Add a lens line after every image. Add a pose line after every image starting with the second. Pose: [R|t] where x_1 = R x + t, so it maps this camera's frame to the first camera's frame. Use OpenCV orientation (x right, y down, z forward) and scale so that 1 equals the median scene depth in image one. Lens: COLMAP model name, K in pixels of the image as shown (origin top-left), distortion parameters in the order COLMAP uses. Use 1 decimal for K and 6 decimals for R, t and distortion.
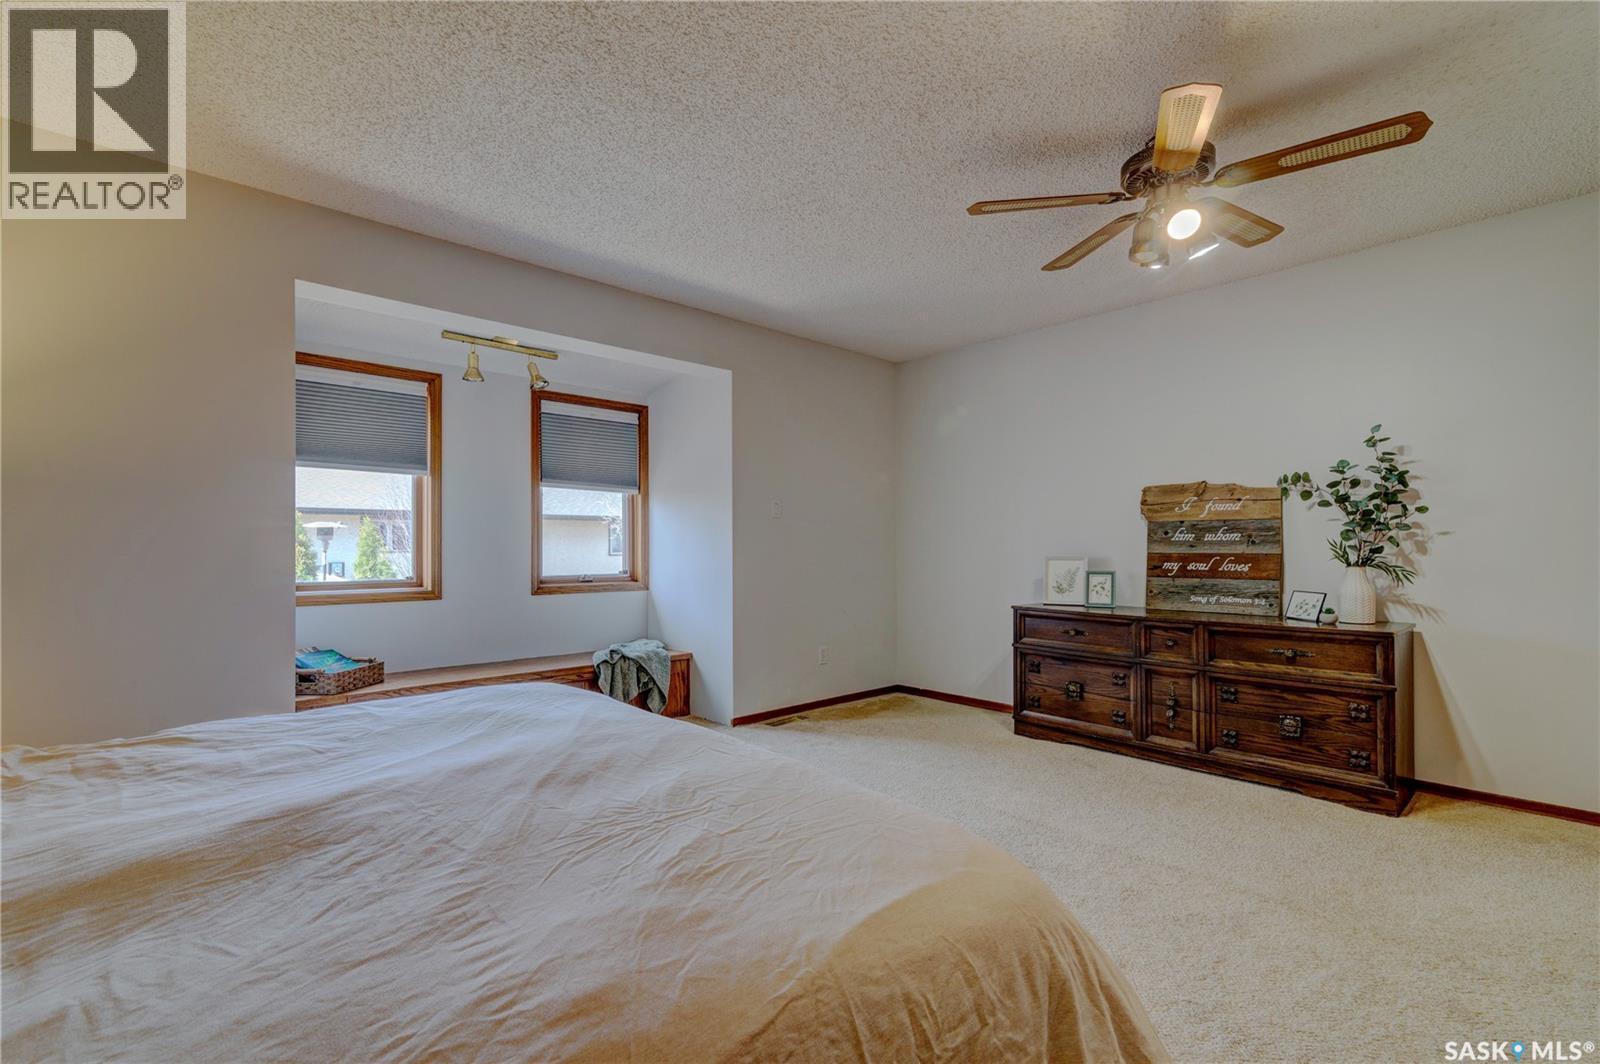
lens RADIAL K [[719.9, 0, 799.9], [0, 719.9, 544.1], [0, 0, 1]] dist [0.013336, -0.000066]
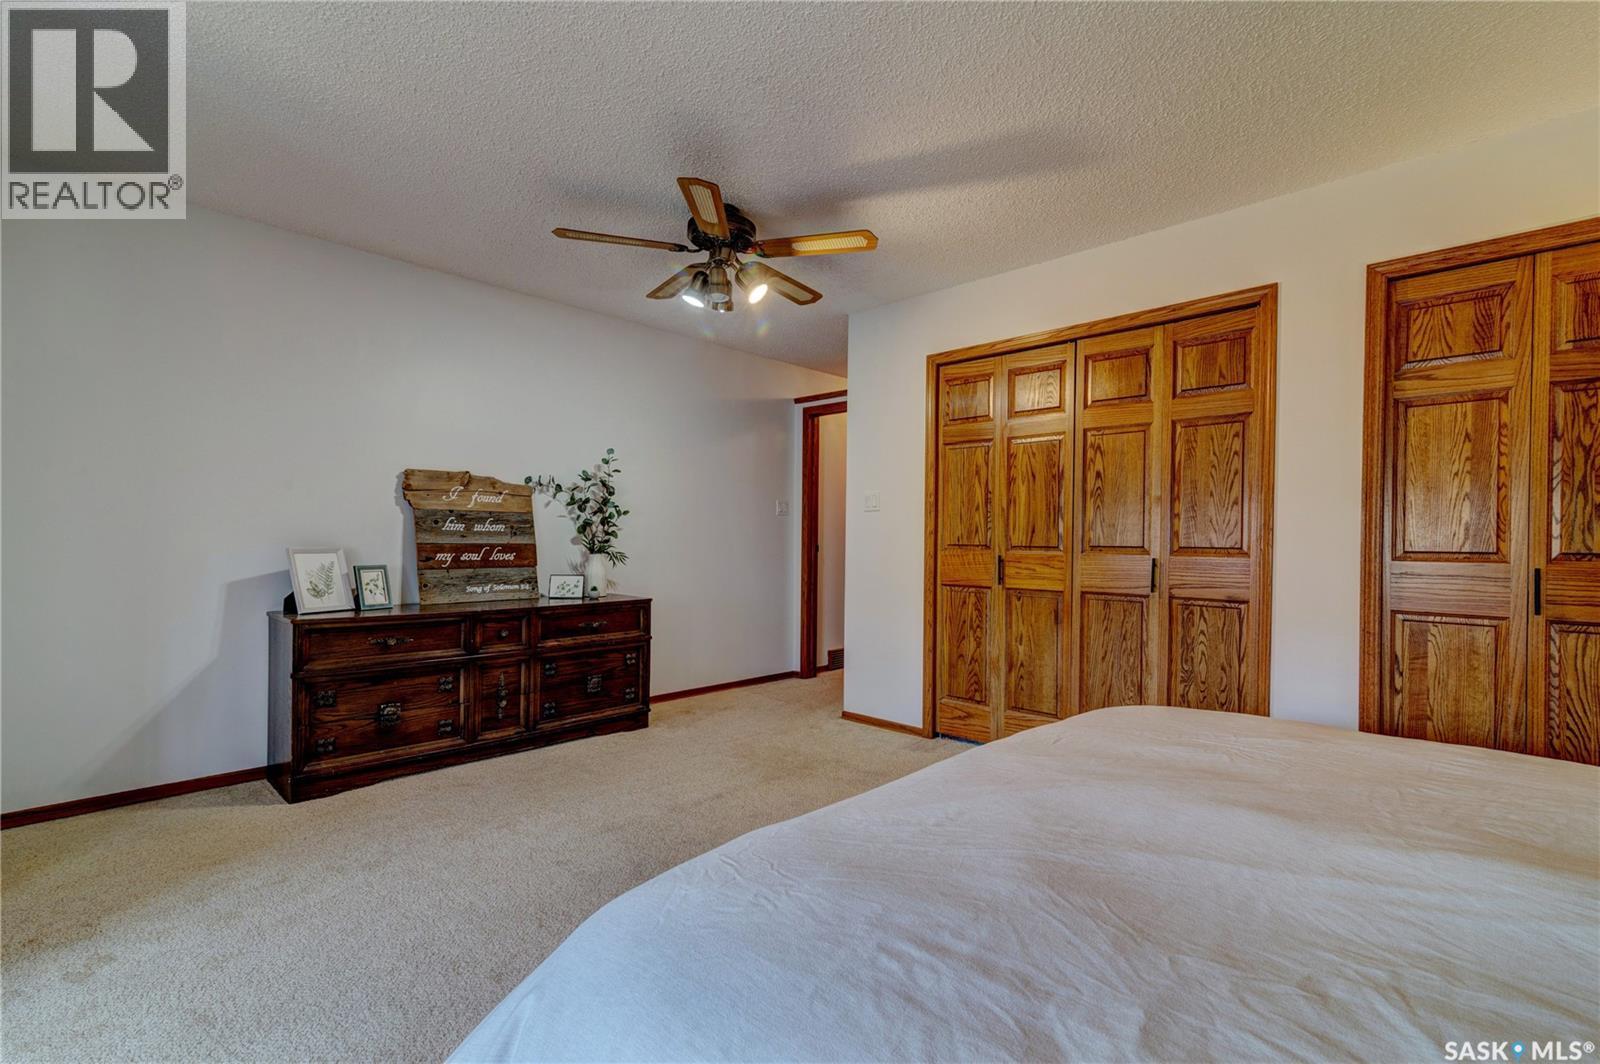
lens RADIAL K [[719.9, 0, 799.9], [0, 719.9, 544.1], [0, 0, 1]] dist [0.013336, -0.000066]
pose [[-0.068832, -0.003846, 0.997621, -0.494172], [-0.013851, 0.999900, 0.002899, 0.004484], [-0.997532, -0.013618, -0.068878, 0.640016]]
